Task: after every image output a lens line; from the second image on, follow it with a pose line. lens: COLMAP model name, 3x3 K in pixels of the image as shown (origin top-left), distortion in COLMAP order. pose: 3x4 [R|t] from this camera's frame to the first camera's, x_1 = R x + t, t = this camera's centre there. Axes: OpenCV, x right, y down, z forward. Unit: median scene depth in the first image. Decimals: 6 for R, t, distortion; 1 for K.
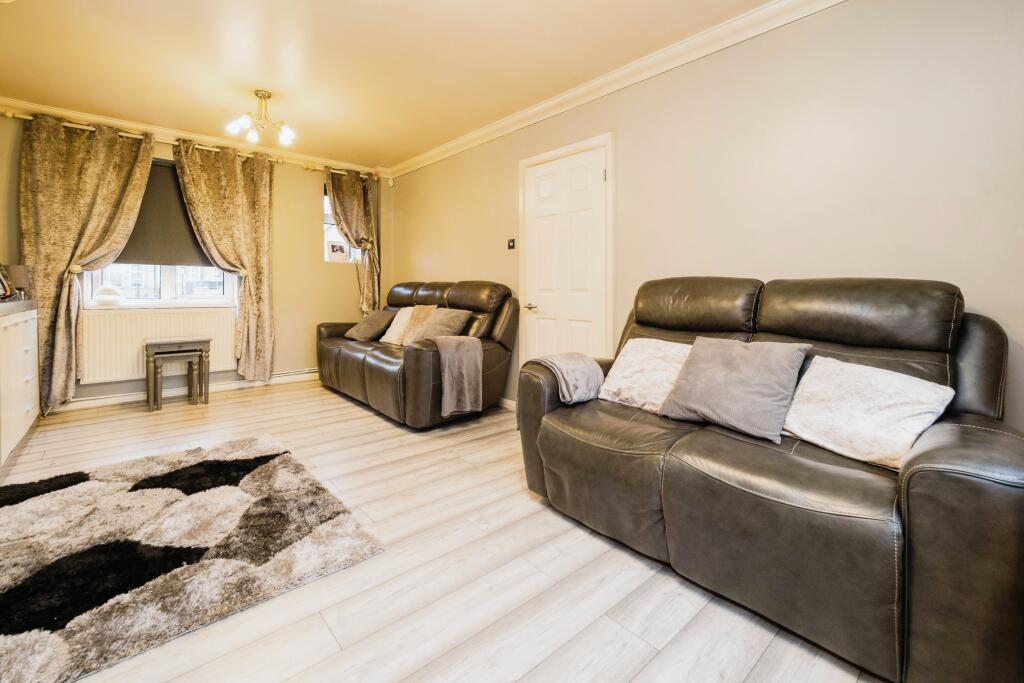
lens RADIAL K [[445.8, 0, 521.2], [0, 445.8, 291.2], [0, 0, 1]] dist [0.013300, -0.005975]
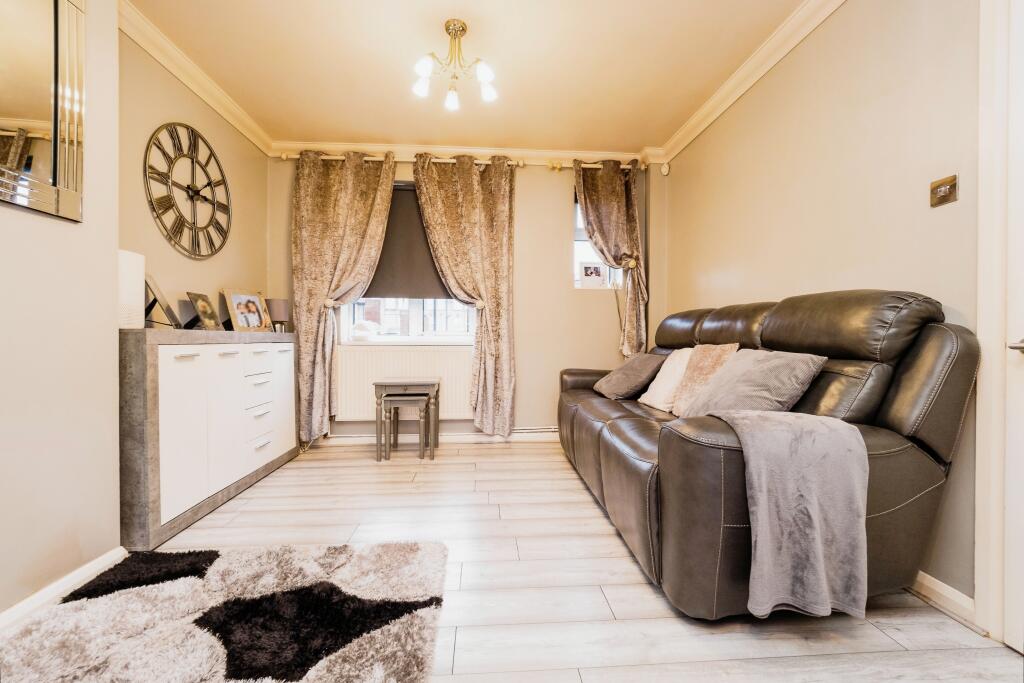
lens RADIAL K [[434.5, 0, 509.8], [0, 434.5, 345.6], [0, 0, 1]] dist [-0.002709, -0.000152]
pose [[0.783702, 0.008761, -0.621076, -0.088280], [-0.000483, 0.999909, 0.013495, 0.028181], [0.621137, -0.010276, 0.783635, 0.467870]]
